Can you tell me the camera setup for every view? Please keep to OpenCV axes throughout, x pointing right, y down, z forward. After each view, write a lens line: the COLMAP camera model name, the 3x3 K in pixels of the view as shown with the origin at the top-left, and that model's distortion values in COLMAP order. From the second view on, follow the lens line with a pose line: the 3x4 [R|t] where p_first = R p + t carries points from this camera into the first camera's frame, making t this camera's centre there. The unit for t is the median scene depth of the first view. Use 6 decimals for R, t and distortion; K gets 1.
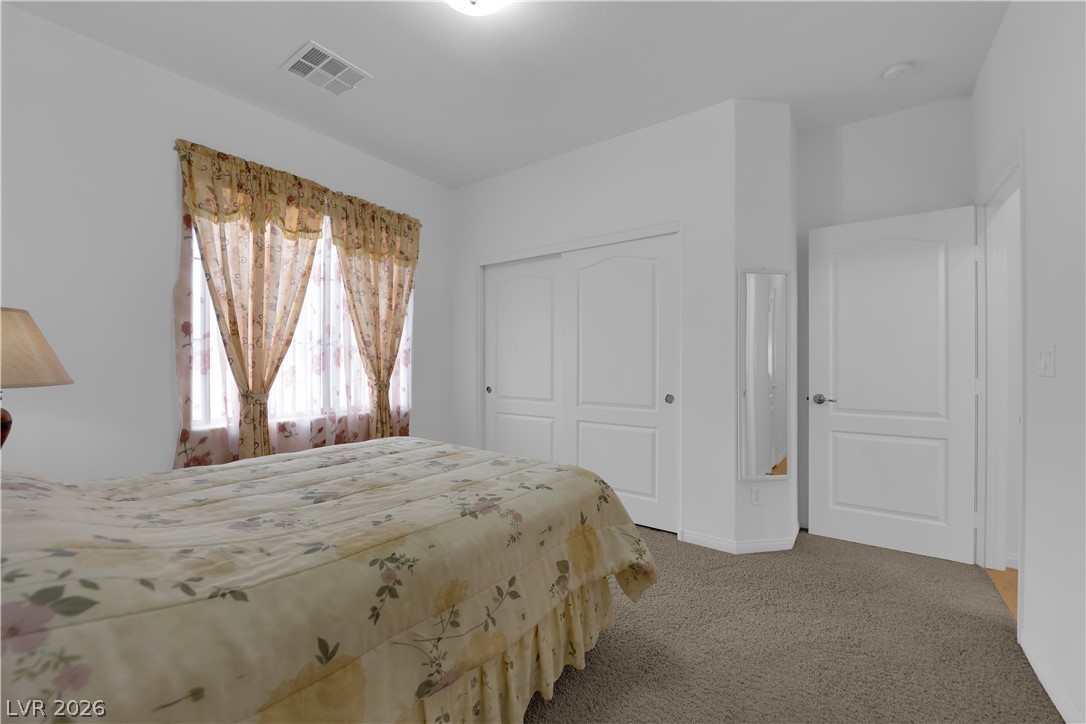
lens RADIAL K [[437.6, 0, 542.6], [0, 437.6, 366.5], [0, 0, 1]] dist [-0.011641, -0.002853]
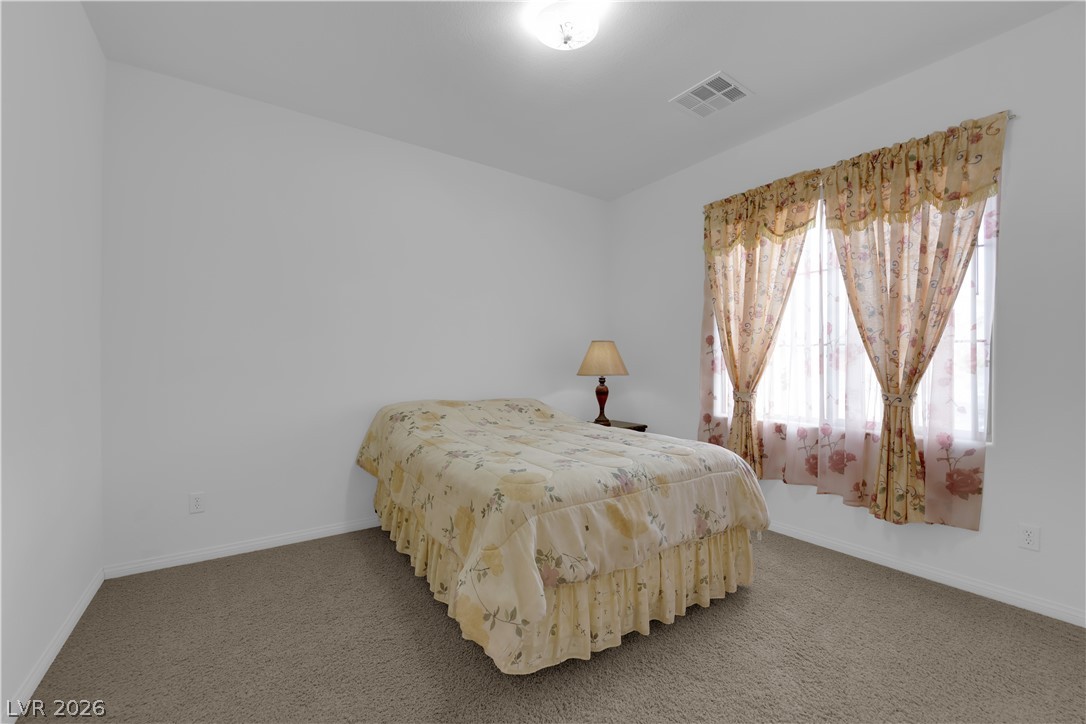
lens RADIAL K [[437.6, 0, 542.8], [0, 437.6, 359.8], [0, 0, 1]] dist [-0.011641, -0.002853]
pose [[-0.325312, -0.004478, -0.945596, 0.542677], [-0.002027, 0.999990, -0.004039, -0.016918], [0.945605, 0.000603, -0.325317, 0.786270]]
